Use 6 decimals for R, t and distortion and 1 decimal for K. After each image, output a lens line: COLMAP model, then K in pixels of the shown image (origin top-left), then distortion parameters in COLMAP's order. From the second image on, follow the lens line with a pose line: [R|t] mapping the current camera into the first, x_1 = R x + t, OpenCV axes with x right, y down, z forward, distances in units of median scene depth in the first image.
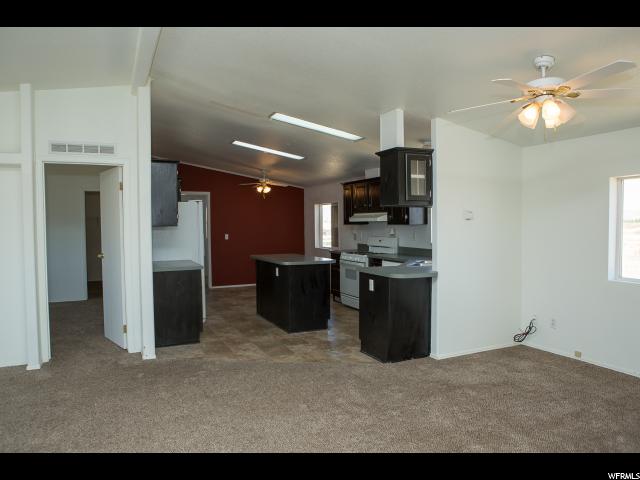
lens RADIAL K [[450.9, 0, 320.0], [0, 450.9, 240.0], [0, 0, 1]] dist [-0.100877, 0.076038]
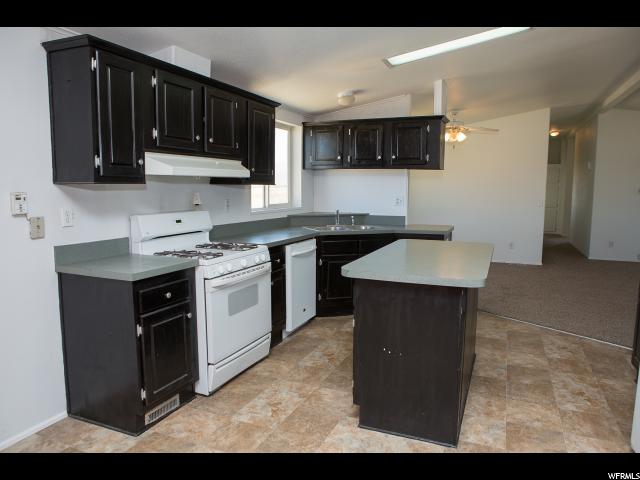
lens RADIAL K [[441.7, 0, 320.0], [0, 441.7, 240.0], [0, 0, 1]] dist [-0.103345, 0.068937]
pose [[-0.666343, -0.086575, 0.740602, -0.400932], [0.027274, 0.989742, 0.140238, -0.052724], [-0.745146, 0.113646, -0.657147, 1.704752]]
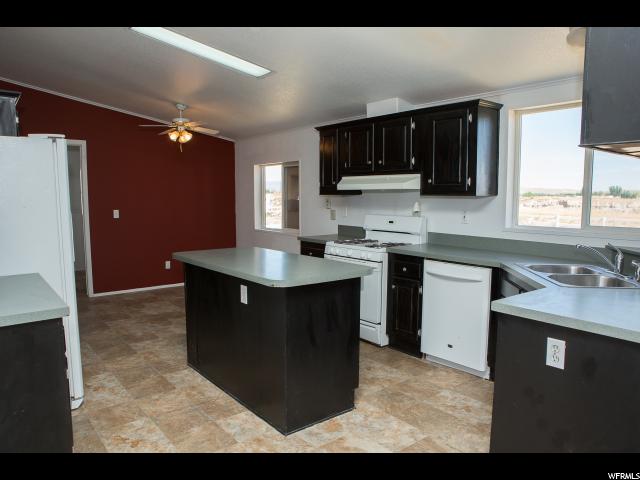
lens RADIAL K [[450.9, 0, 320.0], [0, 450.9, 240.0], [0, 0, 1]] dist [-0.100877, 0.076038]
pose [[0.970813, -0.013574, 0.239454, -0.151511], [-0.001155, 0.998121, 0.061265, -0.016302], [-0.239835, -0.059754, 0.968973, 0.626900]]
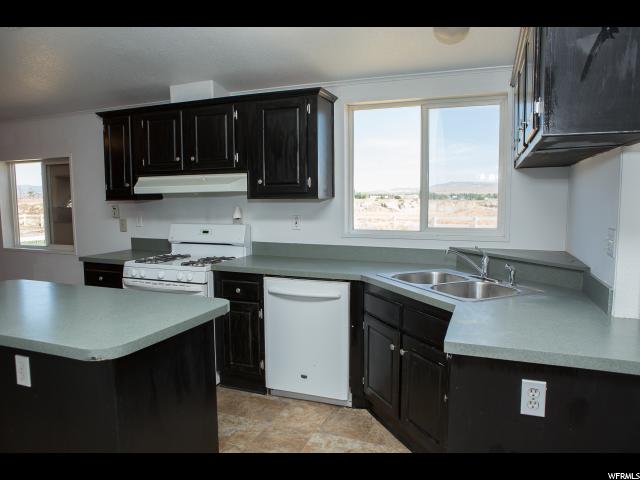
lens RADIAL K [[441.7, 0, 320.0], [0, 441.7, 240.0], [0, 0, 1]] dist [-0.103345, 0.068937]
pose [[0.721001, -0.062035, 0.690152, -0.162388], [0.026333, 0.997718, 0.062171, -0.023771], [-0.692434, -0.026651, 0.720989, 0.808266]]
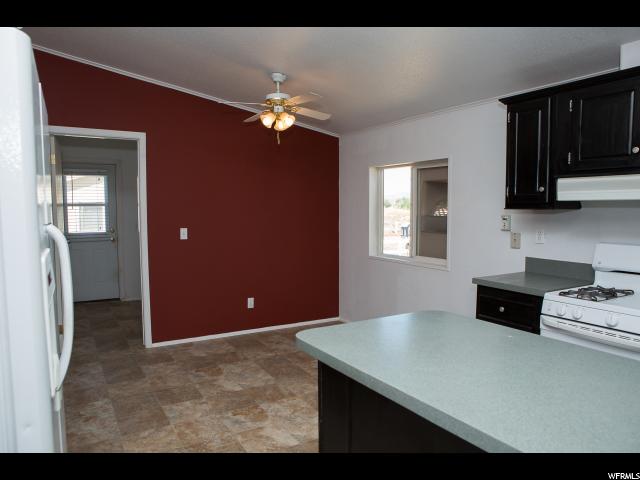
lens RADIAL K [[441.7, 0, 320.0], [0, 441.7, 240.0], [0, 0, 1]] dist [-0.103345, 0.068937]
pose [[0.994366, 0.002203, 0.105978, -0.222478], [-0.005815, 0.999412, 0.033789, -0.031191], [-0.105841, -0.034215, 0.993794, 1.033465]]
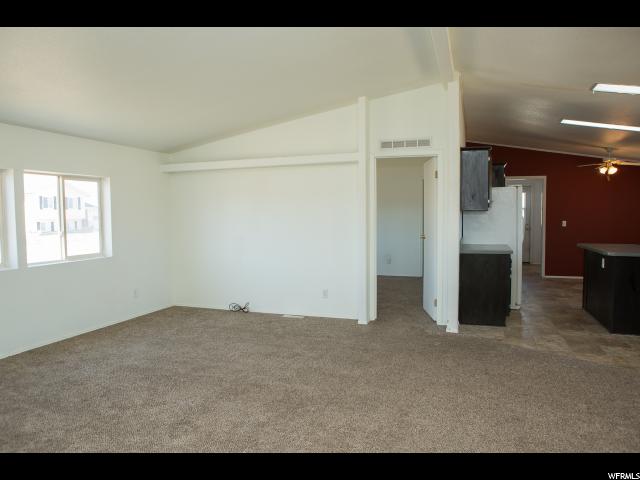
lens RADIAL K [[450.9, 0, 320.0], [0, 450.9, 240.0], [0, 0, 1]] dist [-0.100877, 0.076038]
pose [[0.719279, 0.043185, -0.693377, 0.117398], [-0.023144, 0.999002, 0.038211, 0.006123], [0.694335, -0.011436, 0.719561, -0.012031]]
